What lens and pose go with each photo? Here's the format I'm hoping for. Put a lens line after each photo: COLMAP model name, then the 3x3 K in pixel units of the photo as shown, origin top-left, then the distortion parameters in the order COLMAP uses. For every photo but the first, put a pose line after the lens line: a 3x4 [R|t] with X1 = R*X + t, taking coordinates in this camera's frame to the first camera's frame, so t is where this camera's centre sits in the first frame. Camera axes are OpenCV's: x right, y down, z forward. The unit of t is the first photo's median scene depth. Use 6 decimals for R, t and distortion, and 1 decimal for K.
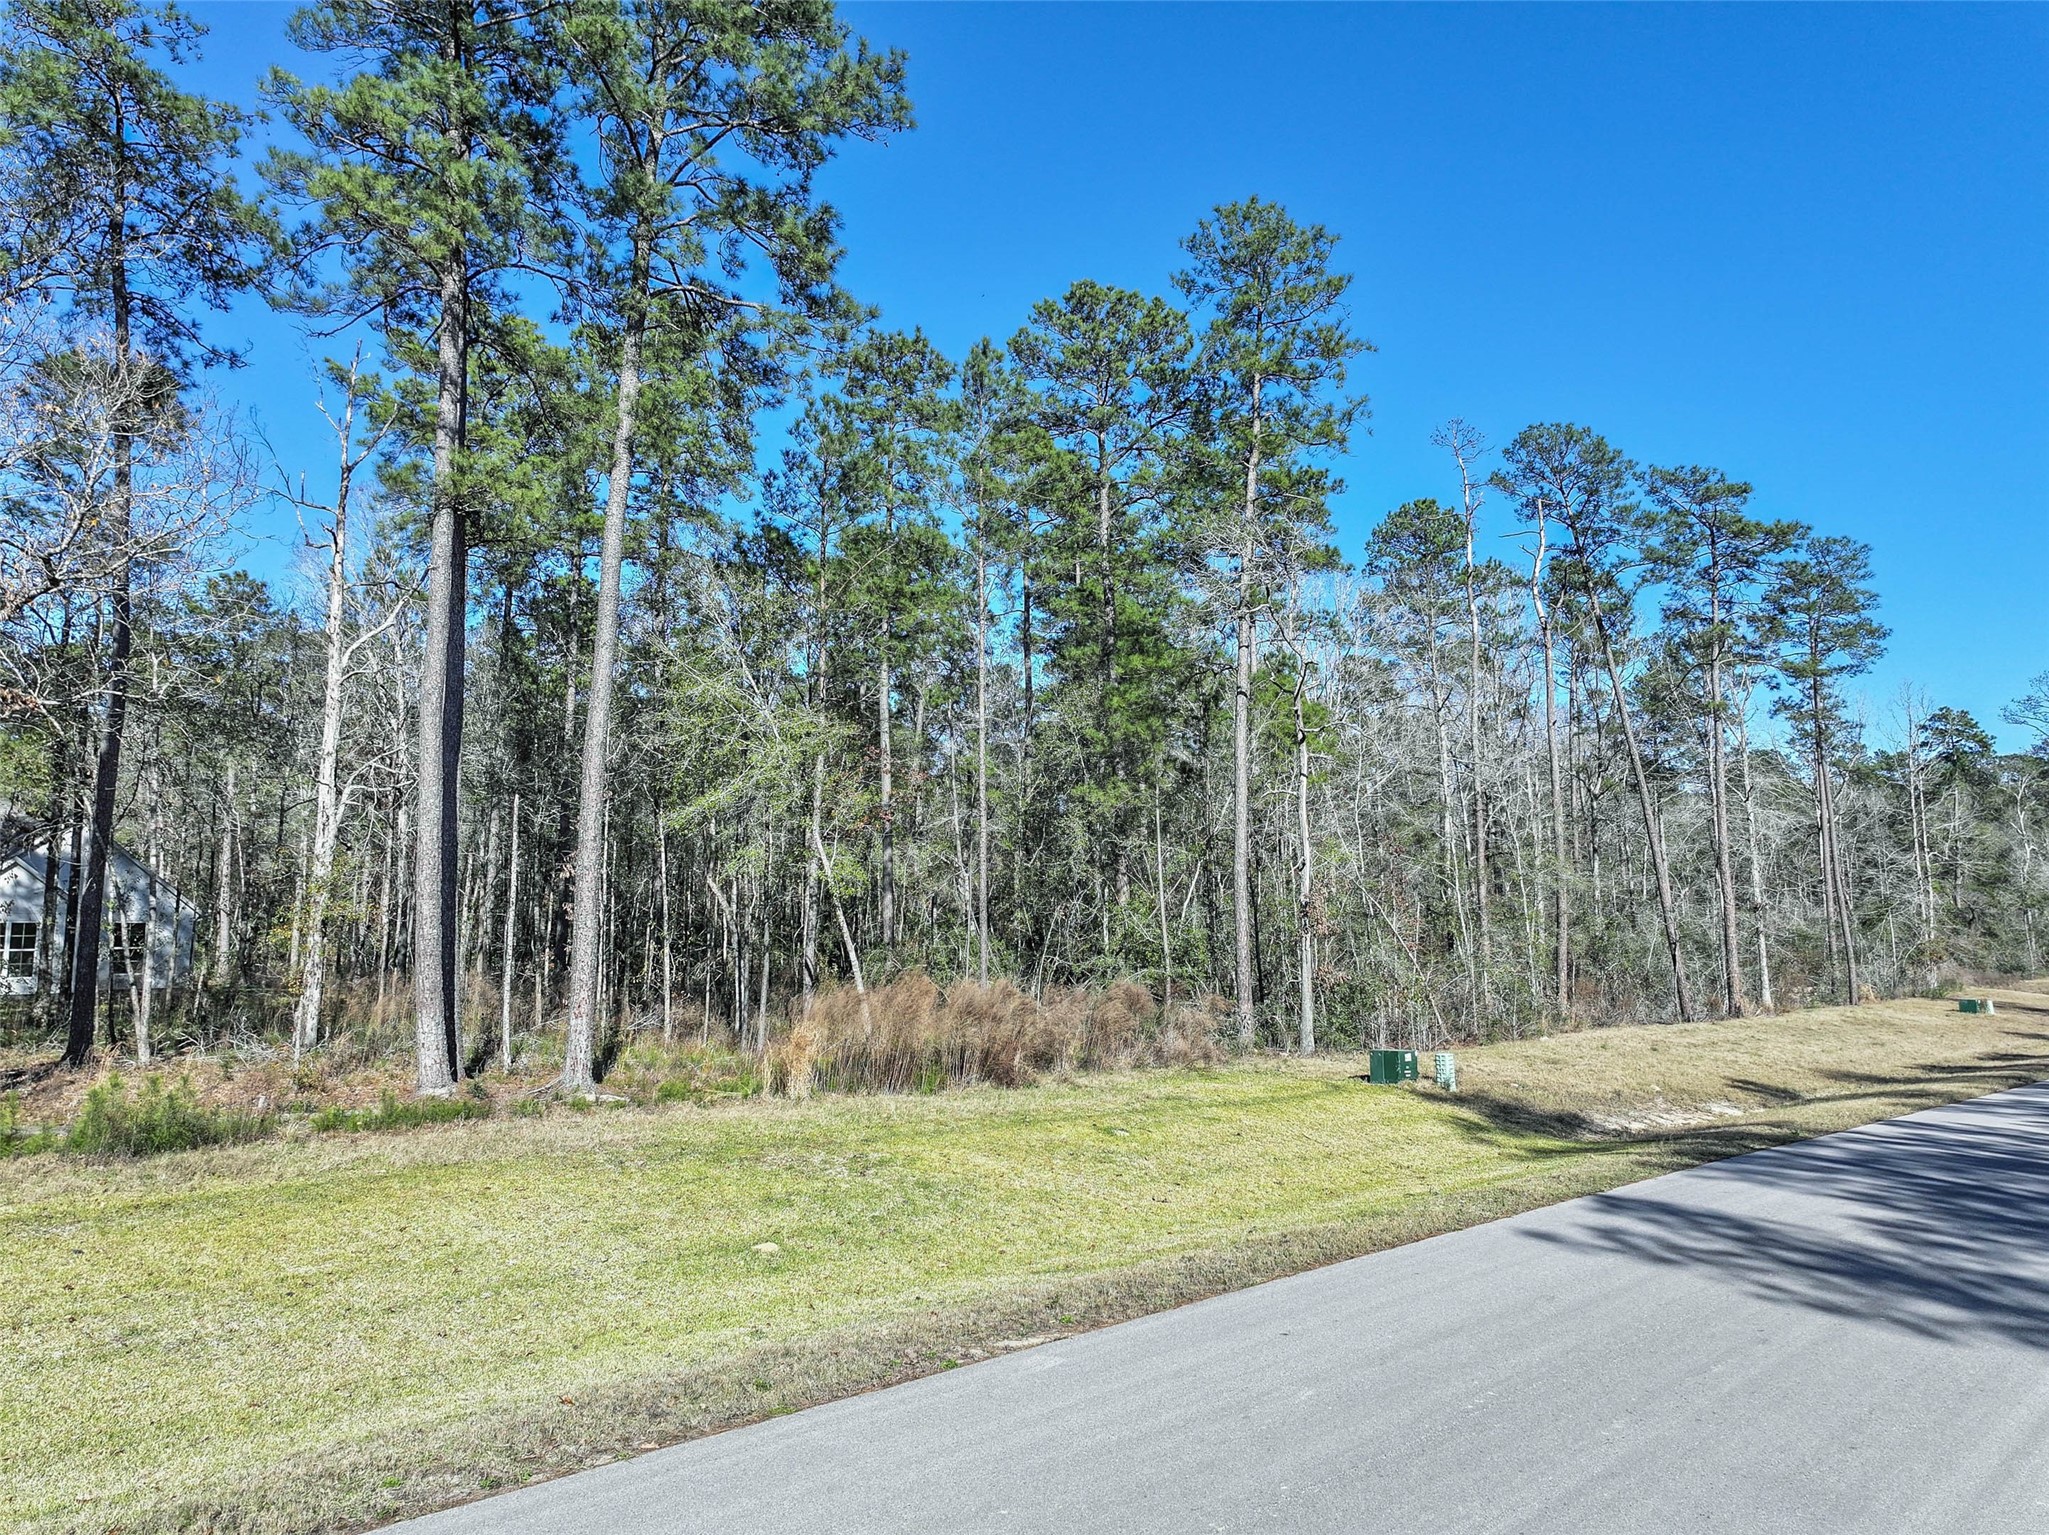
lens RADIAL K [[1435.3, 0, 1024.0], [0, 1435.3, 743.4], [0, 0, 1]] dist [-0.004275, -0.001952]
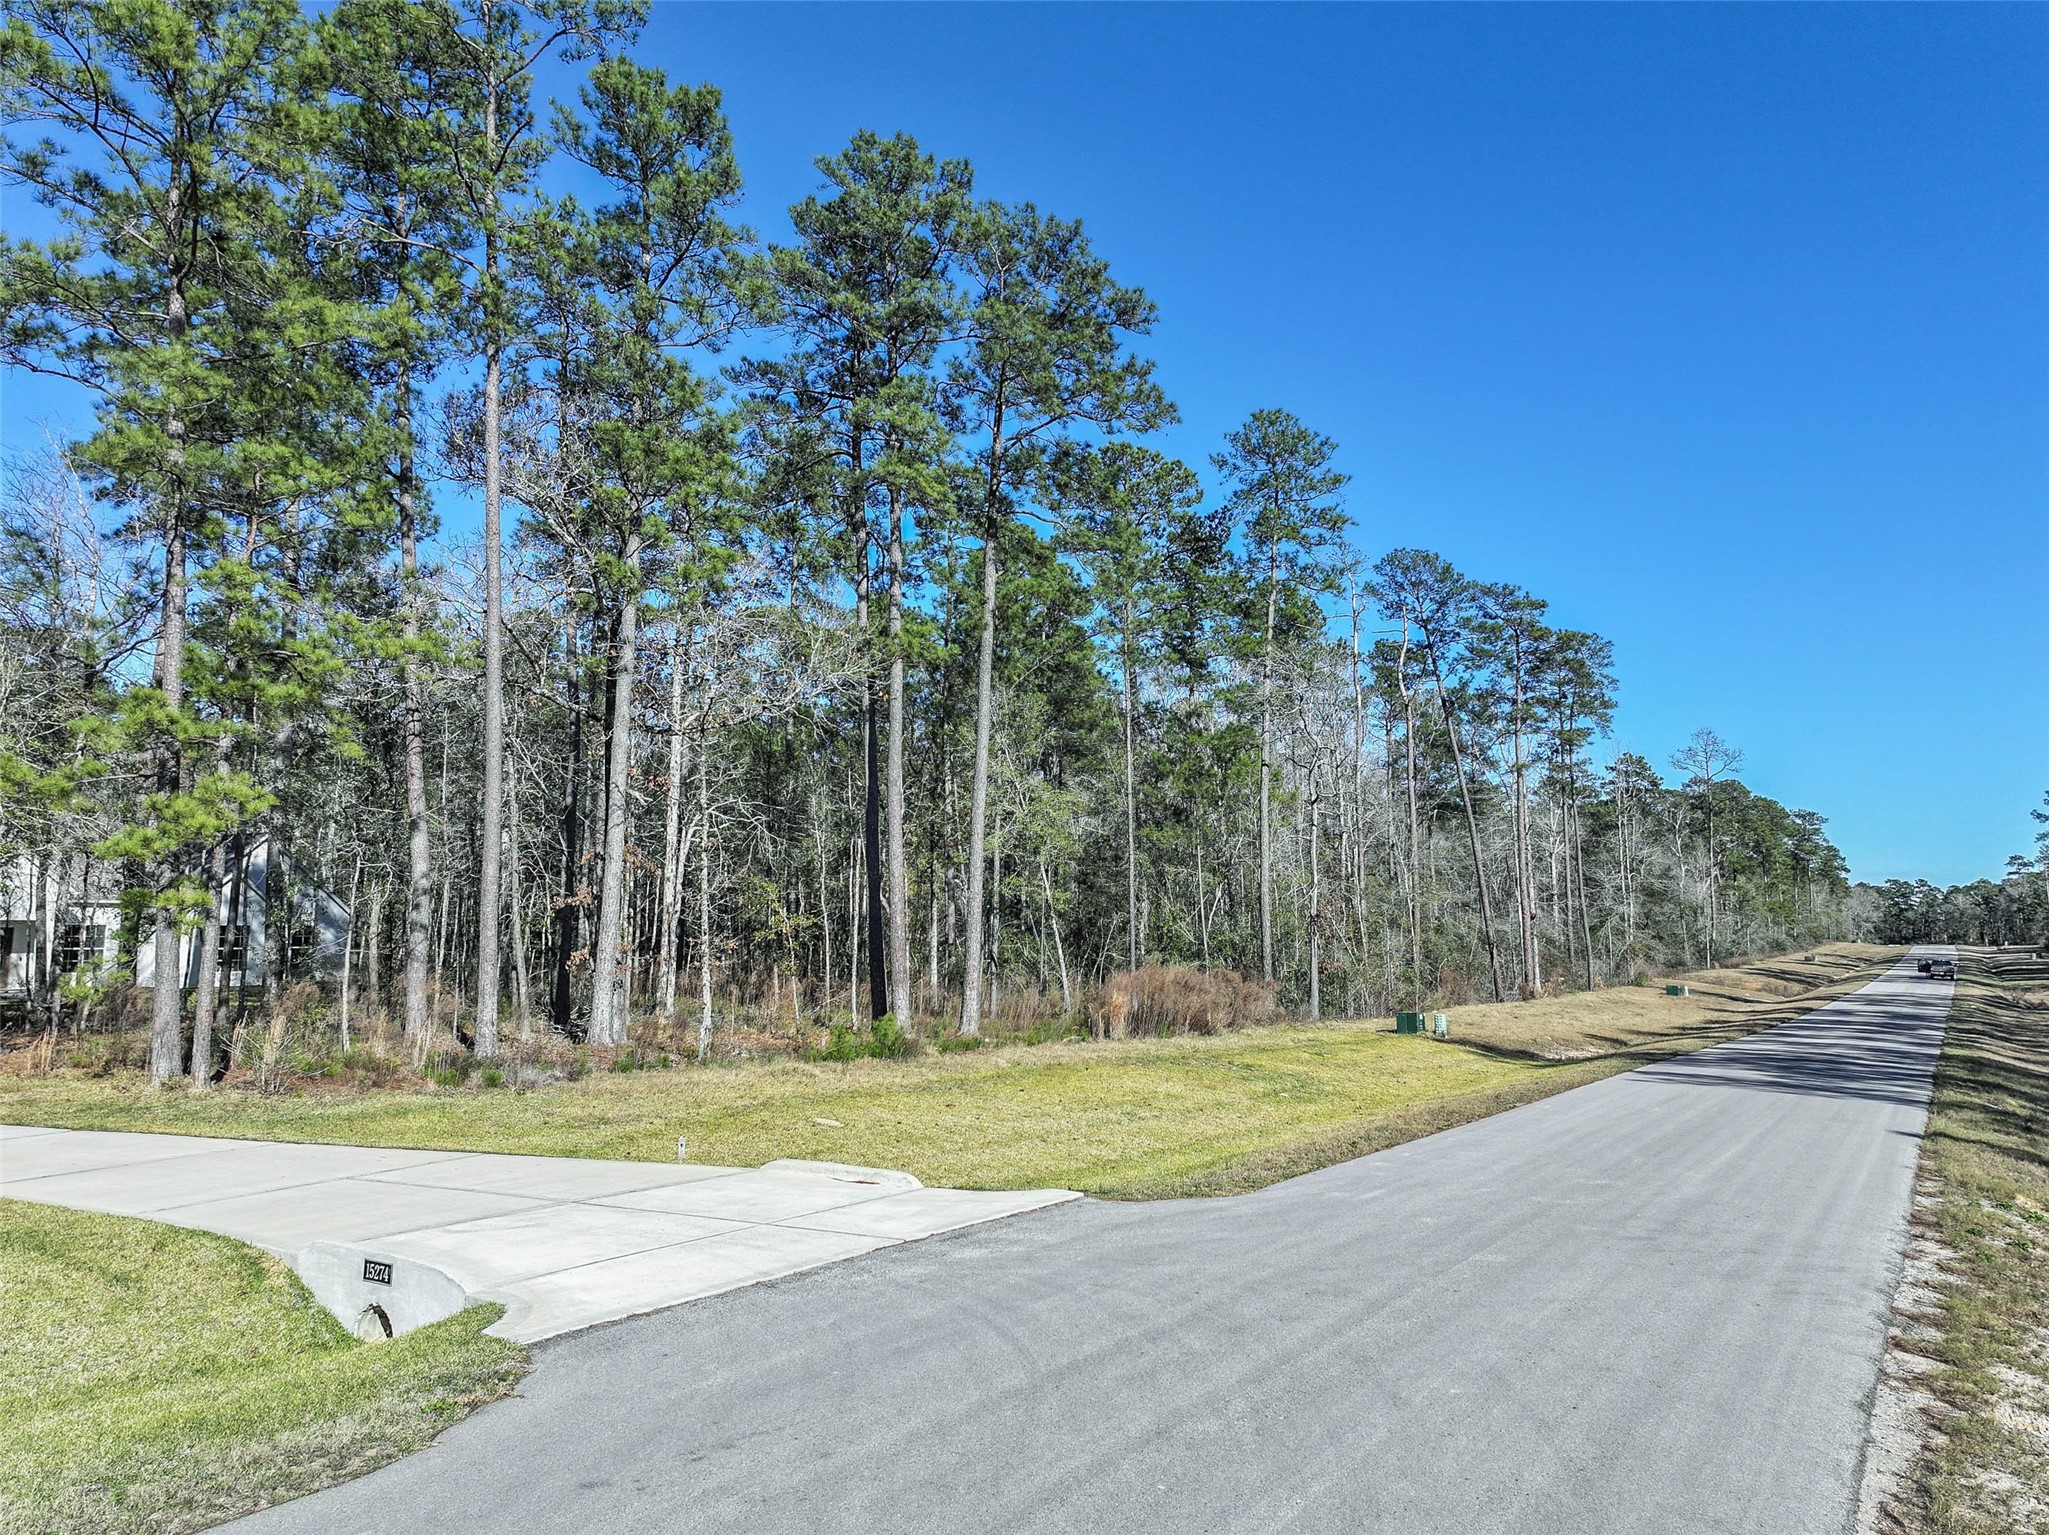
lens RADIAL K [[1416.0, 0, 1019.6], [0, 1416.0, 762.4], [0, 0, 1]] dist [0.000395, 0.029205]
pose [[0.980464, 0.024867, 0.195122, -0.235922], [-0.026968, 0.999603, 0.008120, -0.028021], [-0.194842, -0.013223, 0.980745, -0.209142]]
